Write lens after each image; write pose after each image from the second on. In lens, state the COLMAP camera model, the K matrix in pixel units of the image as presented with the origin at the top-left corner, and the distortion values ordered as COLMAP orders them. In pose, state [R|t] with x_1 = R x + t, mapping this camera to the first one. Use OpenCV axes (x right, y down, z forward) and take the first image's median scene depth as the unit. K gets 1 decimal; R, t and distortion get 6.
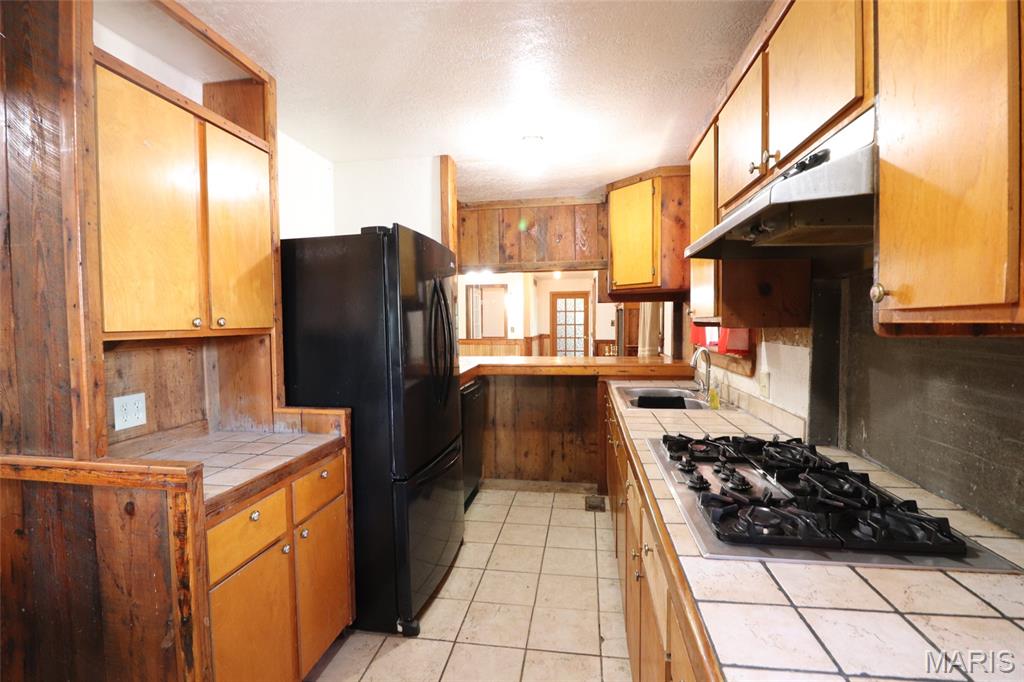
lens RADIAL K [[472.0, 0, 512.3], [0, 472.0, 337.3], [0, 0, 1]] dist [-0.013076, -0.007272]
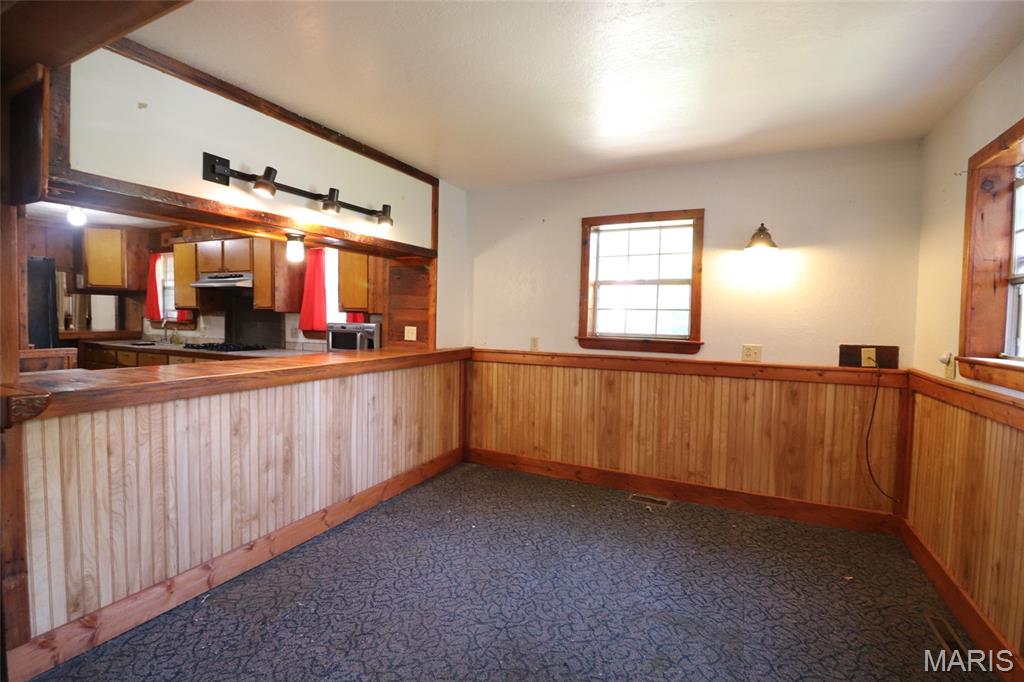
lens RADIAL K [[472.0, 0, 503.8], [0, 472.0, 341.5], [0, 0, 1]] dist [-0.013076, -0.007272]
pose [[0.300977, -0.041302, 0.952736, -1.484283], [0.013076, 0.999146, 0.039183, 0.071437], [-0.953542, 0.000665, 0.301260, -1.433522]]
